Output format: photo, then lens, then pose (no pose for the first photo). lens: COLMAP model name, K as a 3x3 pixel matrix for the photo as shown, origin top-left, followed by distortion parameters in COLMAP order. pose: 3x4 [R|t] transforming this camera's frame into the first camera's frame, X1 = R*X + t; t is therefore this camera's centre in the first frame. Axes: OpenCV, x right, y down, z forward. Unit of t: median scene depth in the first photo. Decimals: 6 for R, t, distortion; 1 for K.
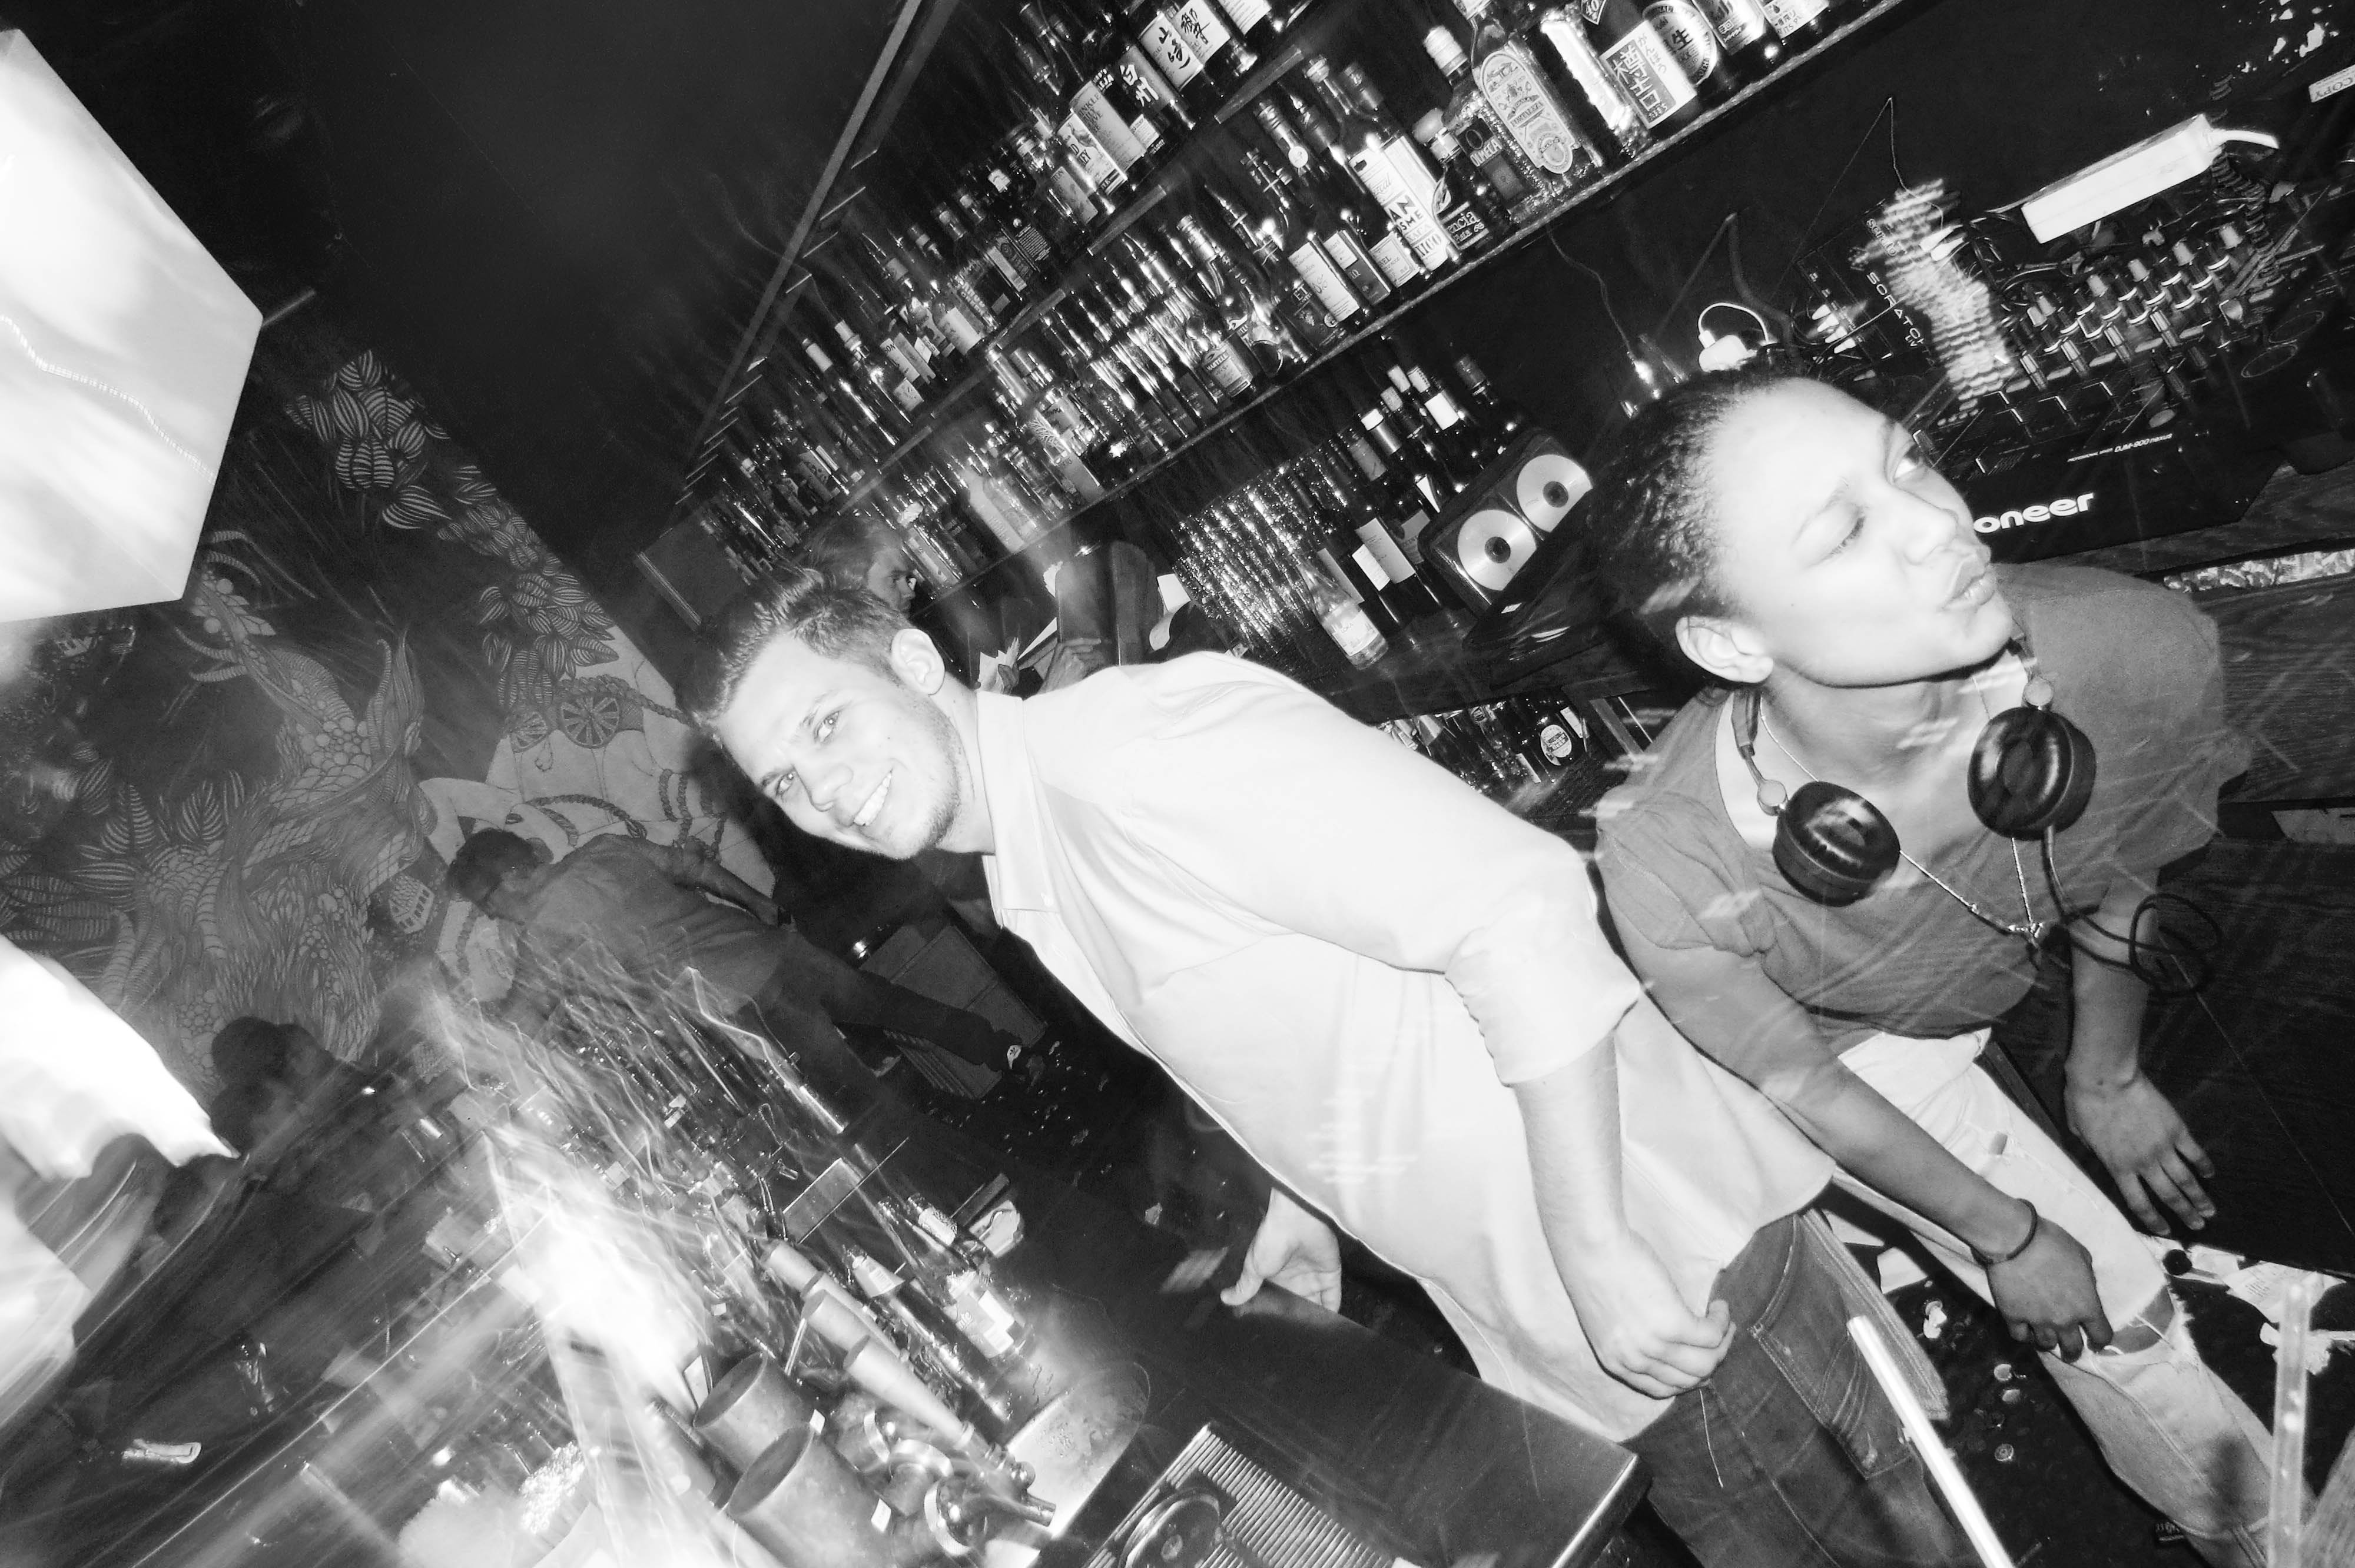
lens RADIAL K [[1770.4, 0, 1186.7], [0, 1770.4, 766.5], [0, 0, 1]] dist [-0.036549, 0.025302]
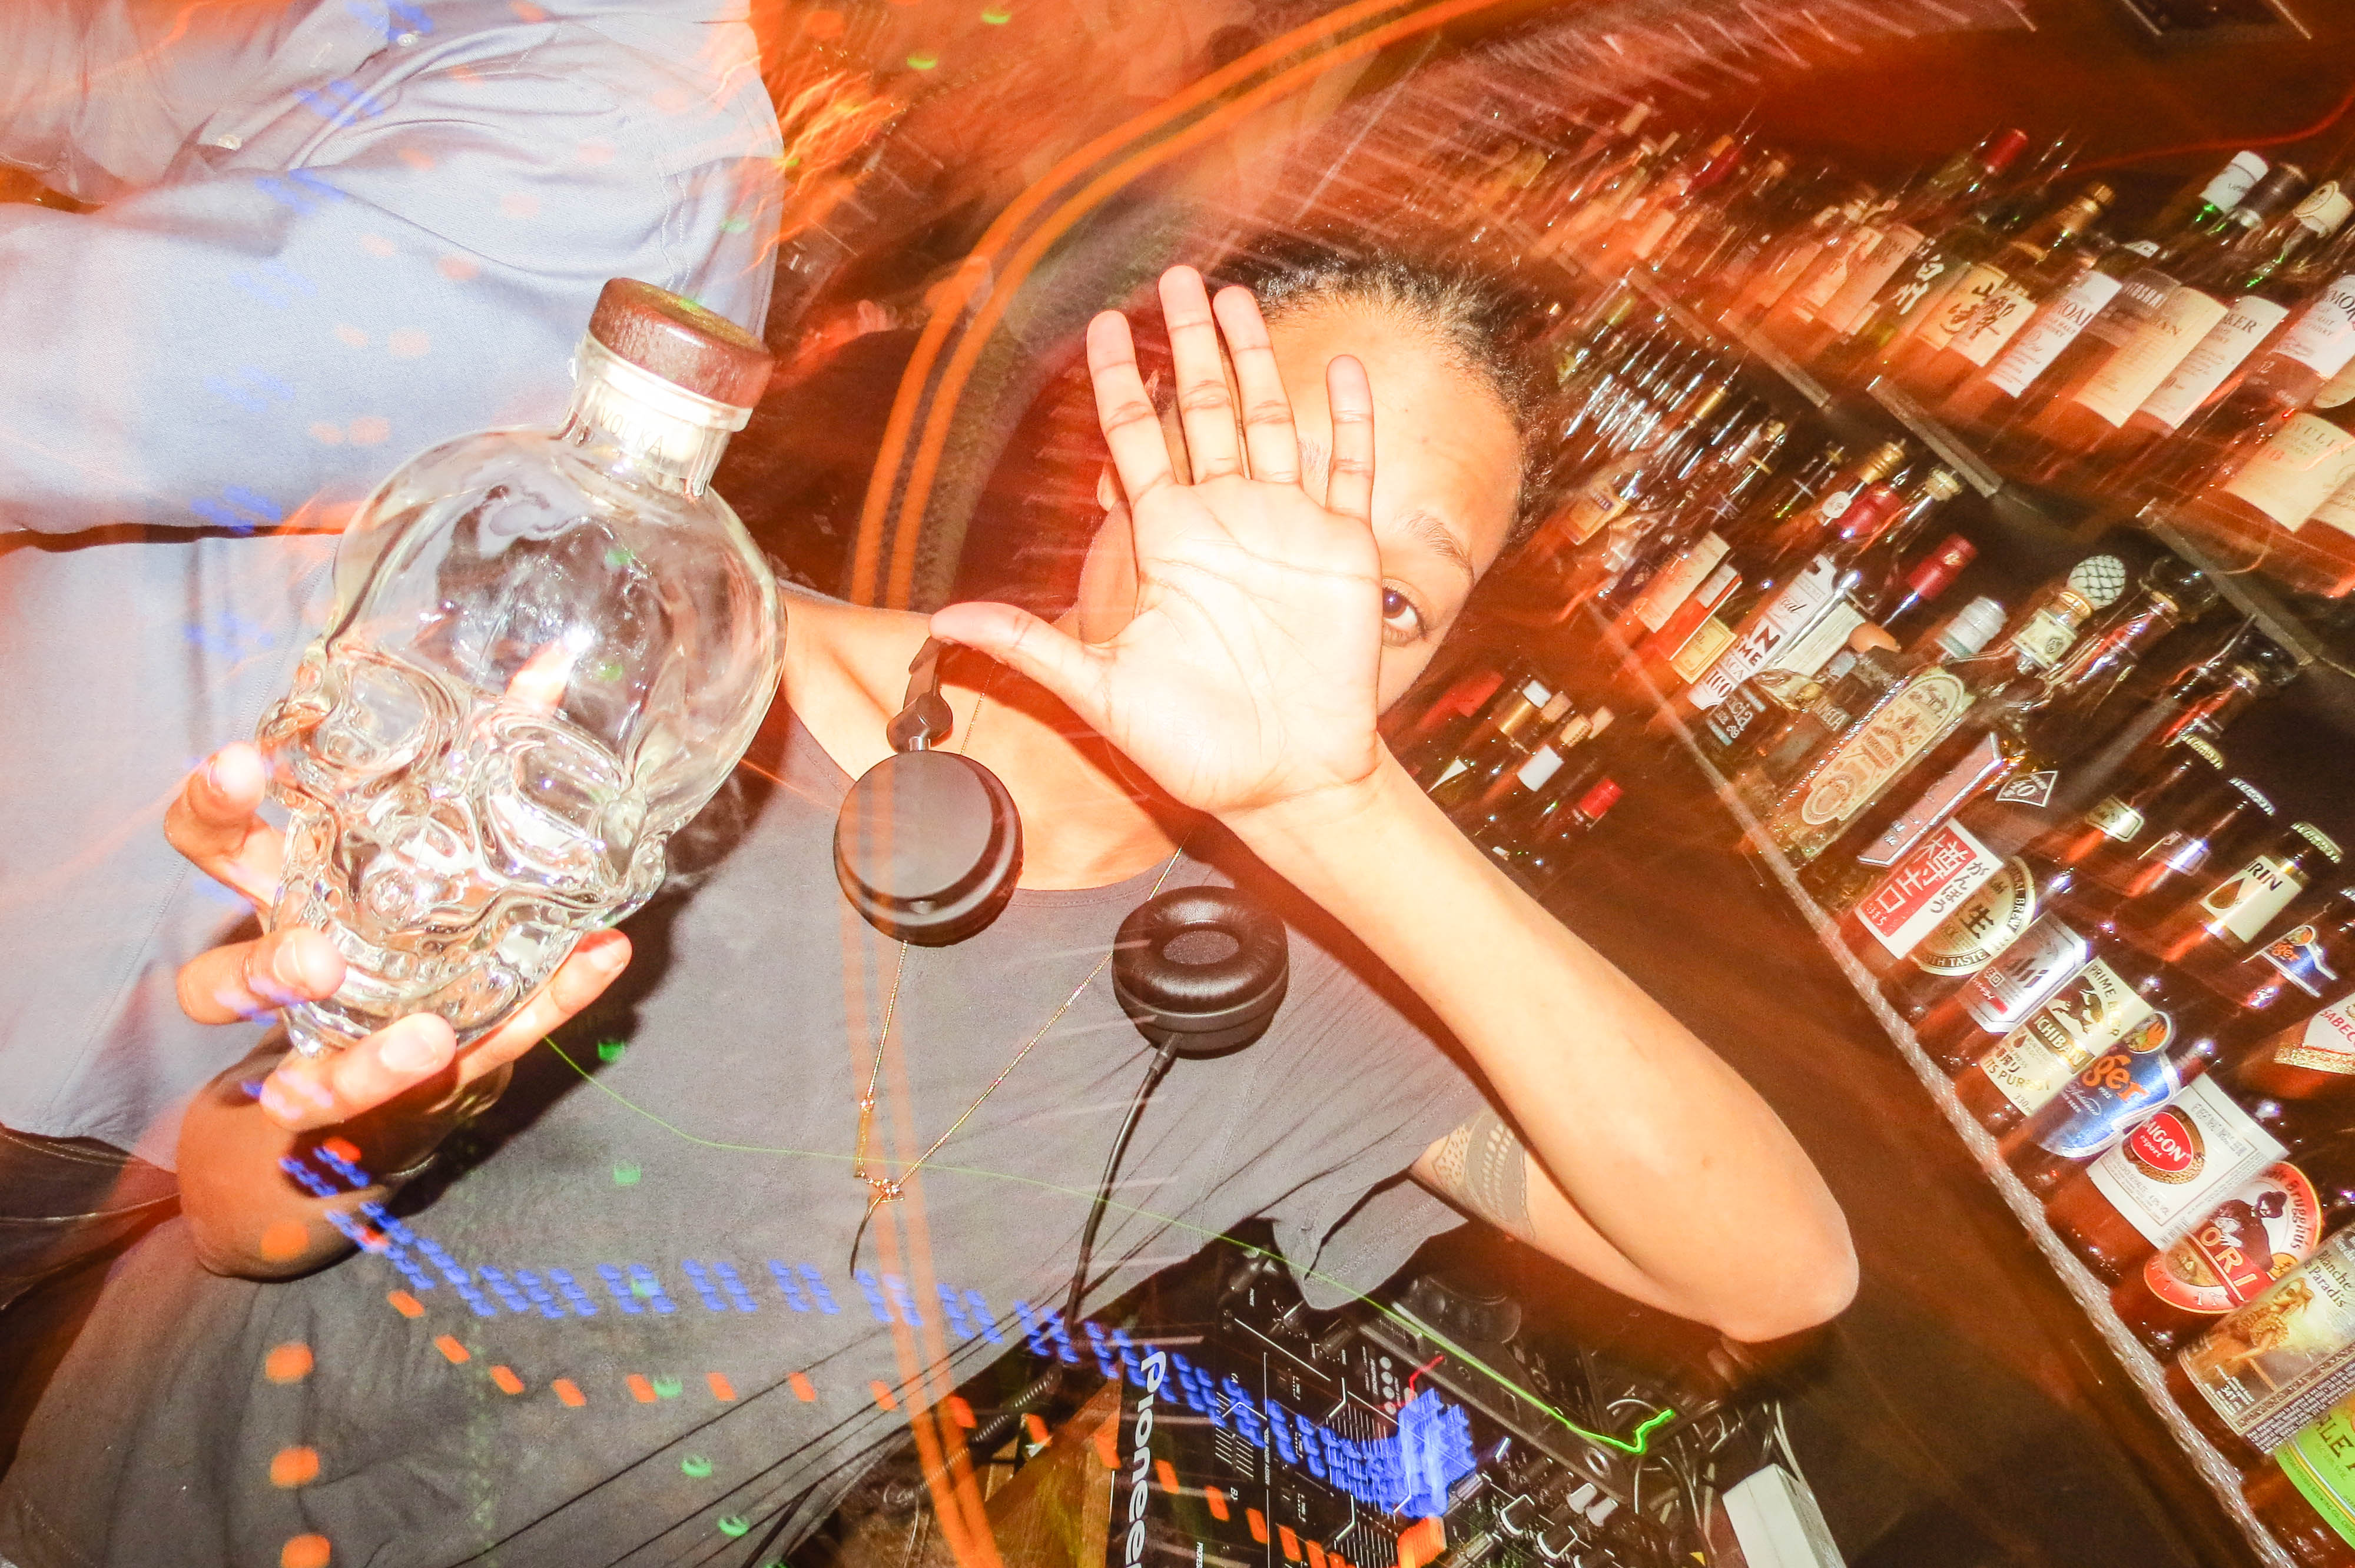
lens RADIAL K [[1770.4, 0, 1179.4], [0, 1770.4, 782.5], [0, 0, 1]] dist [-0.036549, 0.025302]
pose [[0.135527, 0.990493, -0.023569, 0.190013], [-0.978498, 0.137543, 0.153700, -0.215522], [0.155481, 0.002232, 0.987836, 0.297426]]
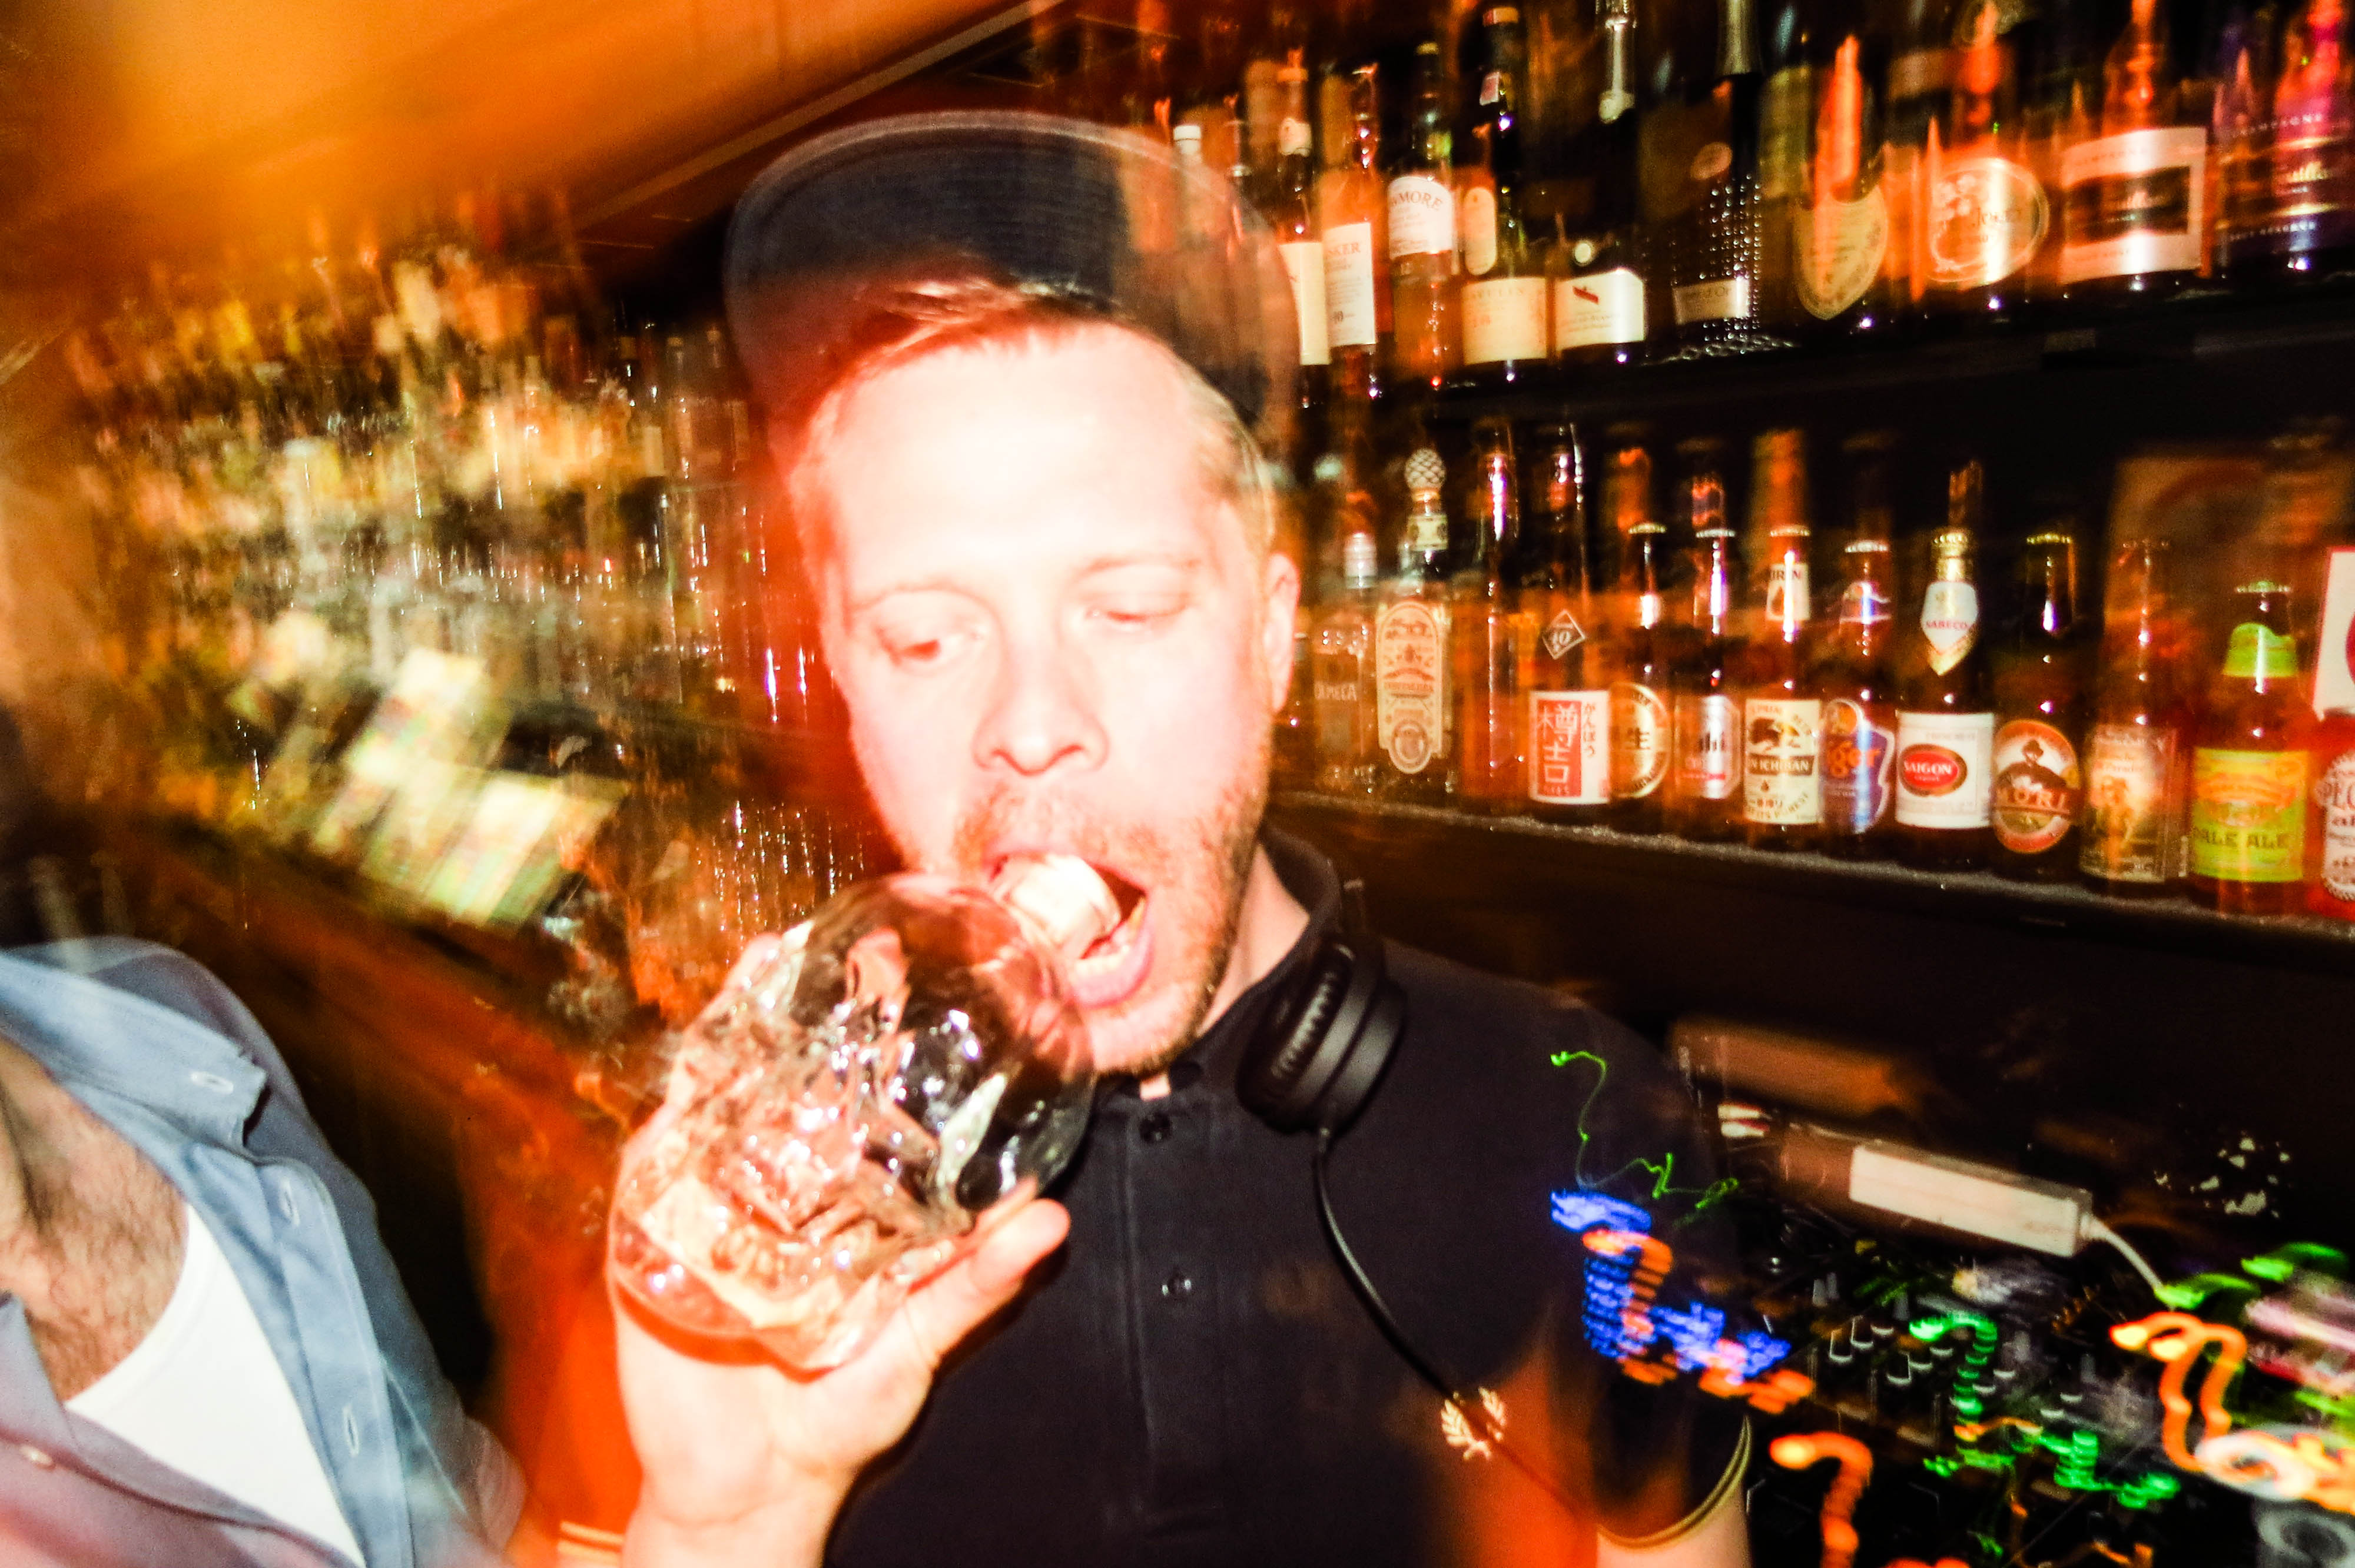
lens RADIAL K [[1770.4, 0, 1185.2], [0, 1770.4, 798.0], [0, 0, 1]] dist [-0.036549, 0.025302]
pose [[0.786855, 0.576109, 0.221266, -0.036726], [-0.526110, 0.813613, -0.247473, -0.079400], [-0.322596, 0.078315, 0.943291, 0.284472]]
